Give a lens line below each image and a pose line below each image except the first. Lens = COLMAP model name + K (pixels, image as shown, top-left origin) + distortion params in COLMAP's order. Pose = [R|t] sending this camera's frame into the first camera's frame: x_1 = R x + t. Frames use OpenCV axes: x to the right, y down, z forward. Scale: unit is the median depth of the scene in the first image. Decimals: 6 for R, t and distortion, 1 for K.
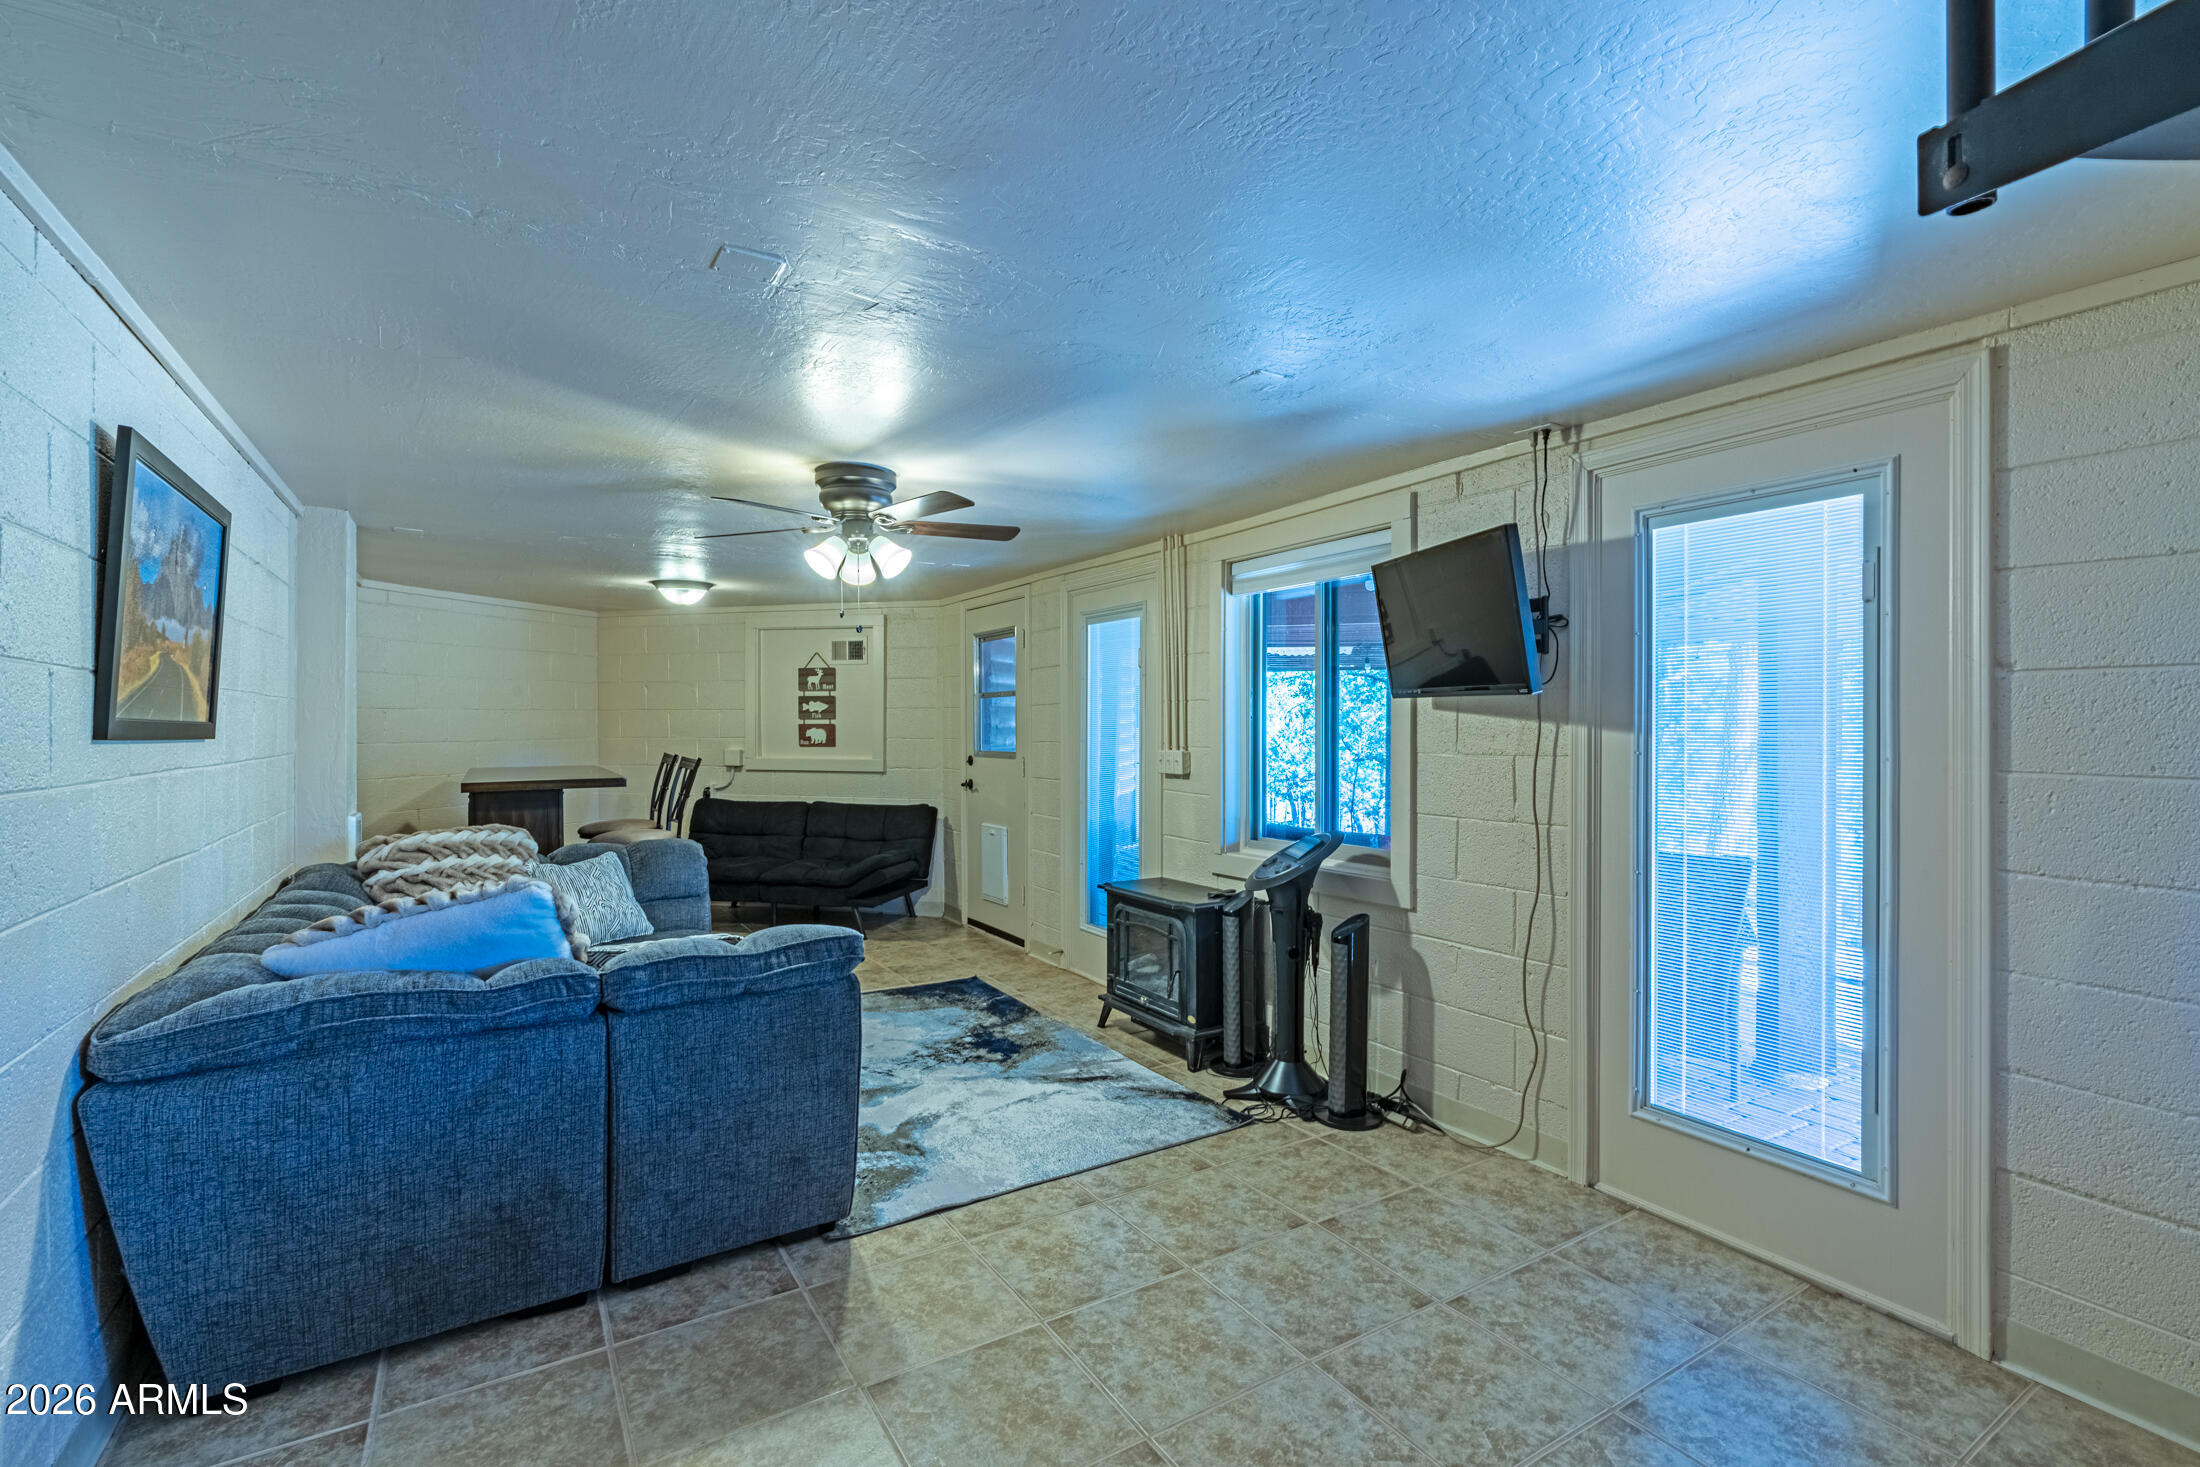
lens RADIAL K [[1005.3, 0, 1096.7], [0, 1005.3, 728.8], [0, 0, 1]] dist [0.000054, 0.000268]
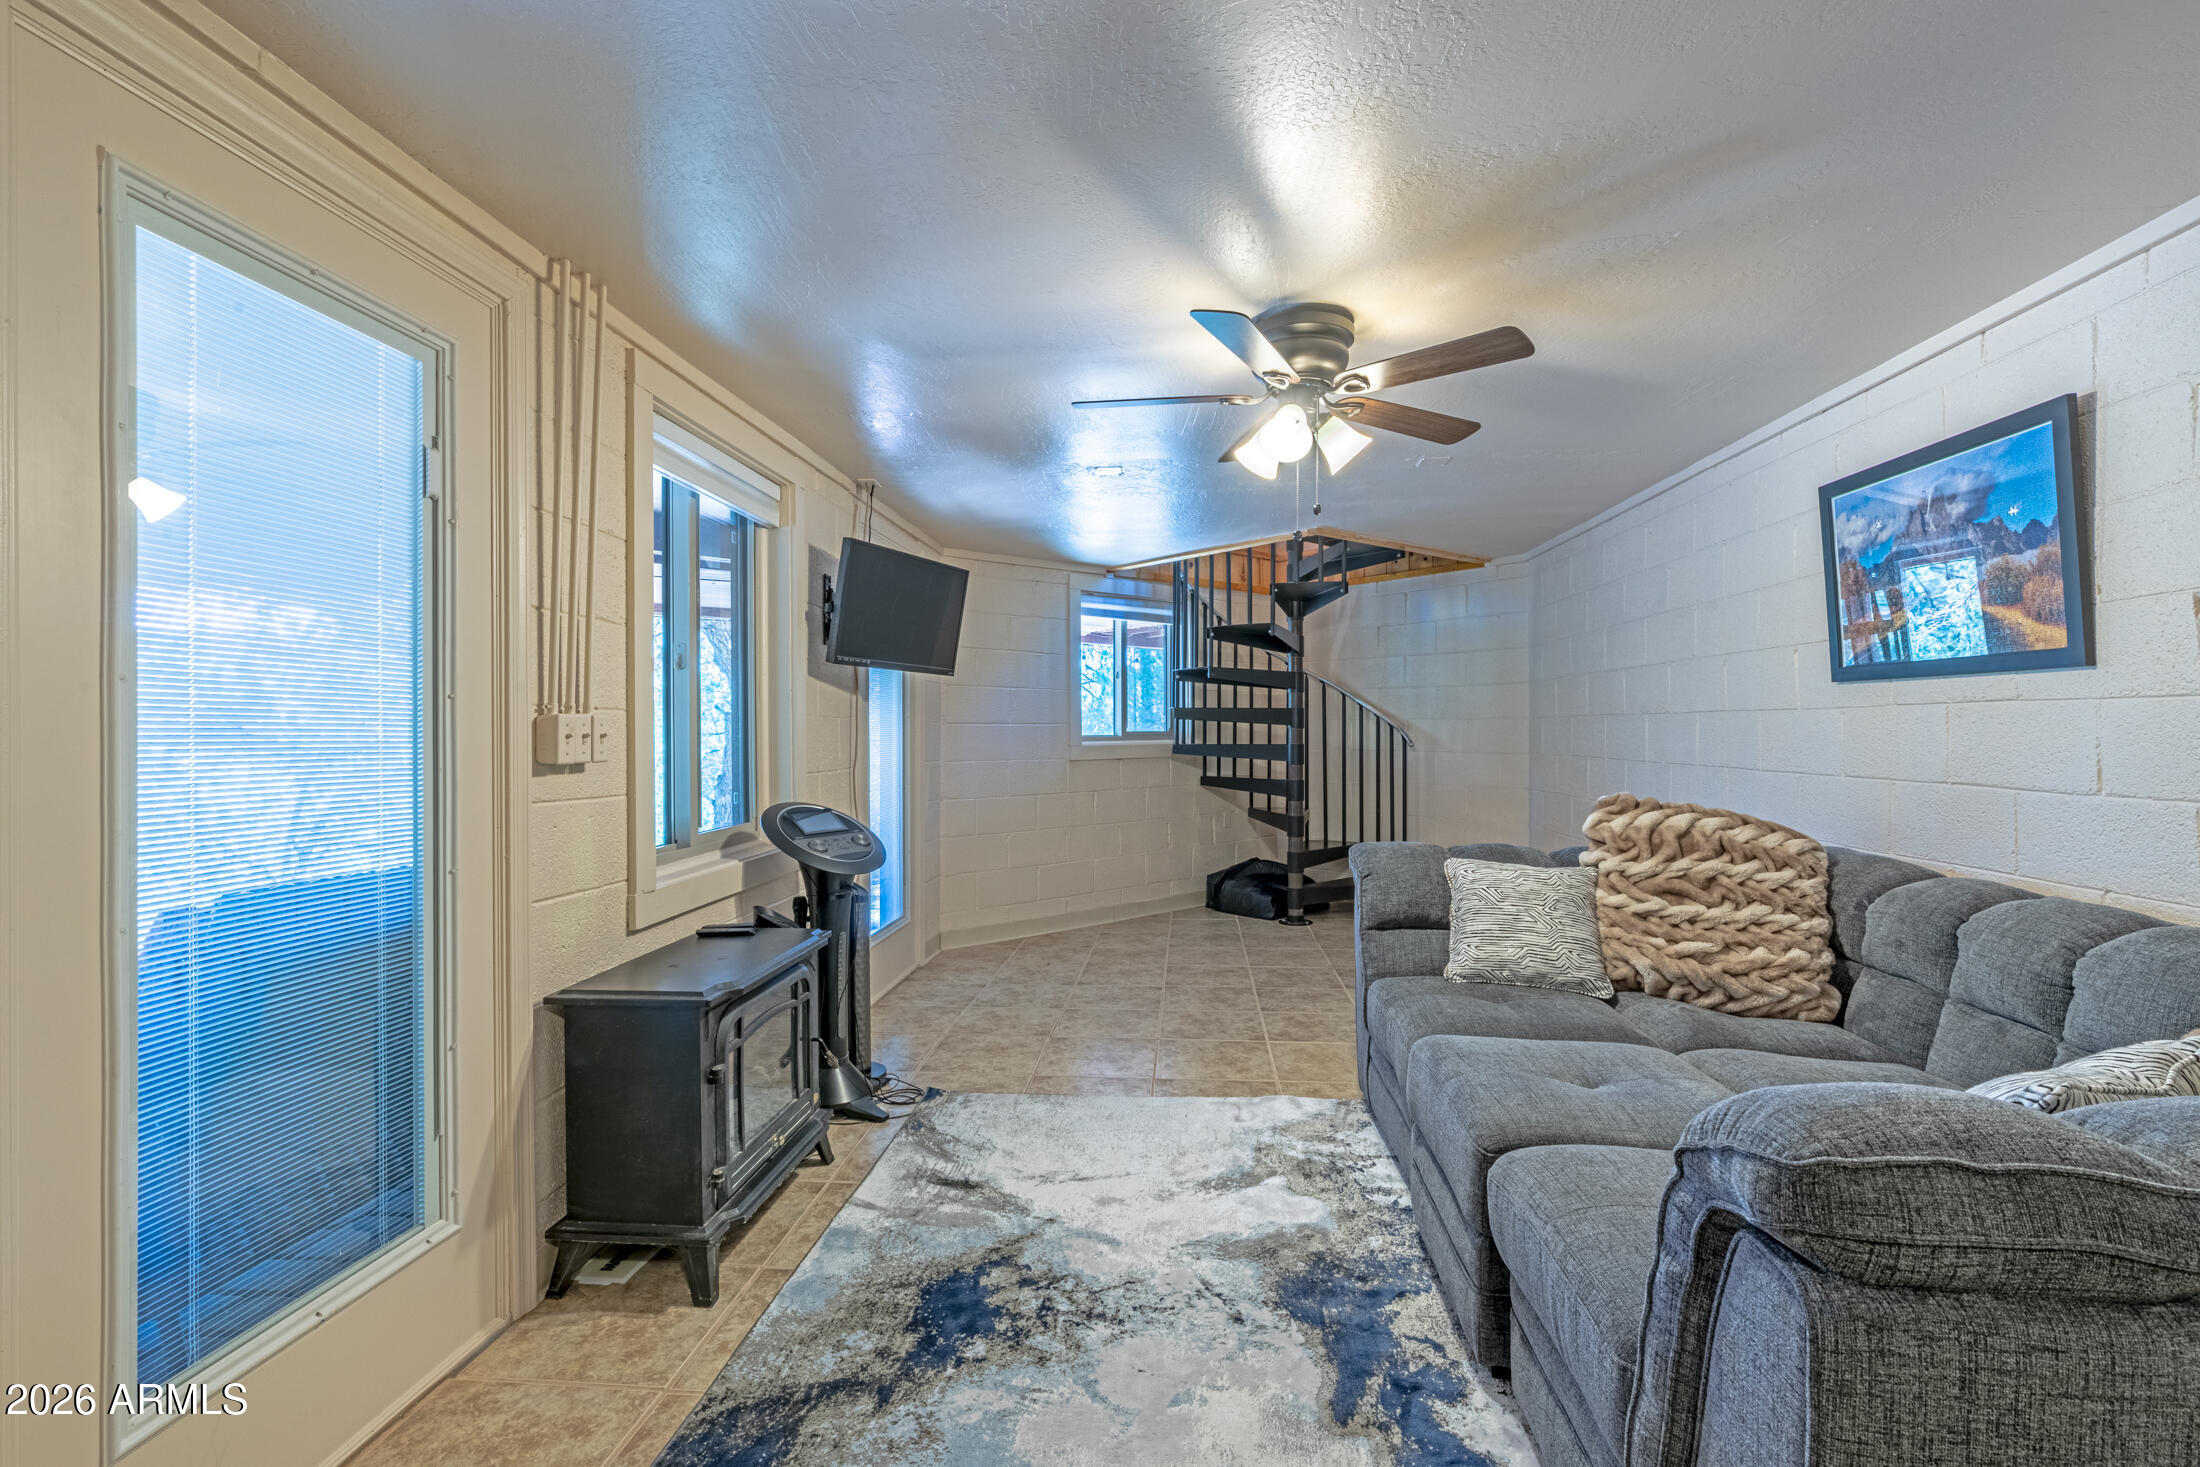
lens RADIAL K [[1005.3, 0, 1099.0], [0, 1005.3, 732.4], [0, 0, 1]] dist [0.000054, 0.000268]
pose [[-0.803603, 0.015046, 0.594975, -0.467179], [0.015241, 0.999873, -0.004700, 0.041720], [-0.594970, 0.005291, -0.803731, 1.404578]]
